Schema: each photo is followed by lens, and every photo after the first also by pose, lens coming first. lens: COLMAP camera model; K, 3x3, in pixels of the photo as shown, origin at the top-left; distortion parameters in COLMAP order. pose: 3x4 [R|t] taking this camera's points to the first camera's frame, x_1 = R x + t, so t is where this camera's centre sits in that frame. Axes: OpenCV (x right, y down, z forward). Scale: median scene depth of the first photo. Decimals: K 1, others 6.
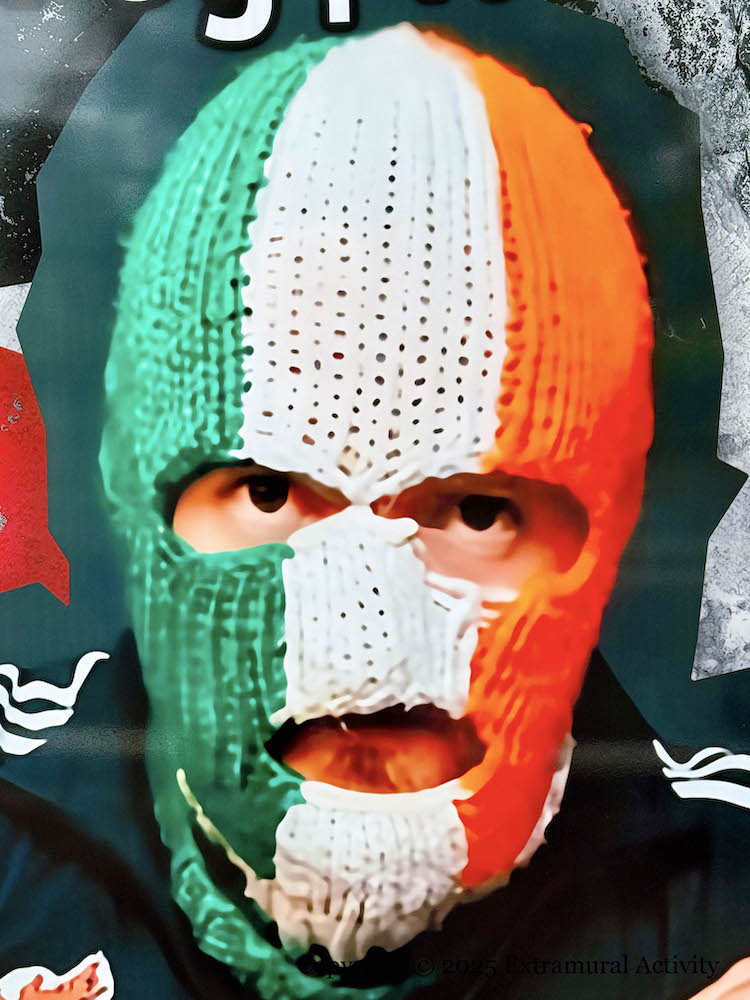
lens RADIAL K [[1582.3, 0, 375.0], [0, 1582.3, 500.0], [0, 0, 1]] dist [0.101962, 0.013841]
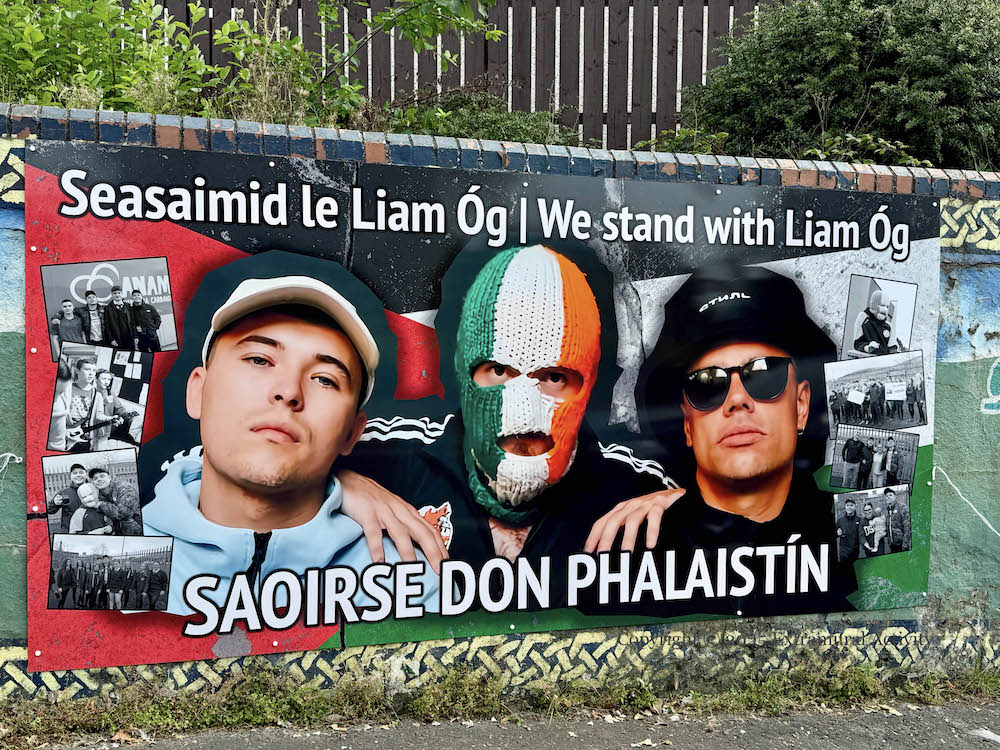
lens RADIAL K [[1047.2, 0, 500.0], [0, 1047.2, 375.0], [0, 0, 1]] dist [0.107491, -0.457288]
pose [[0.985000, 0.044031, -0.166841, 0.325799], [-0.051683, 0.997788, -0.041804, 0.104084], [0.164631, 0.049800, 0.985097, -1.313016]]
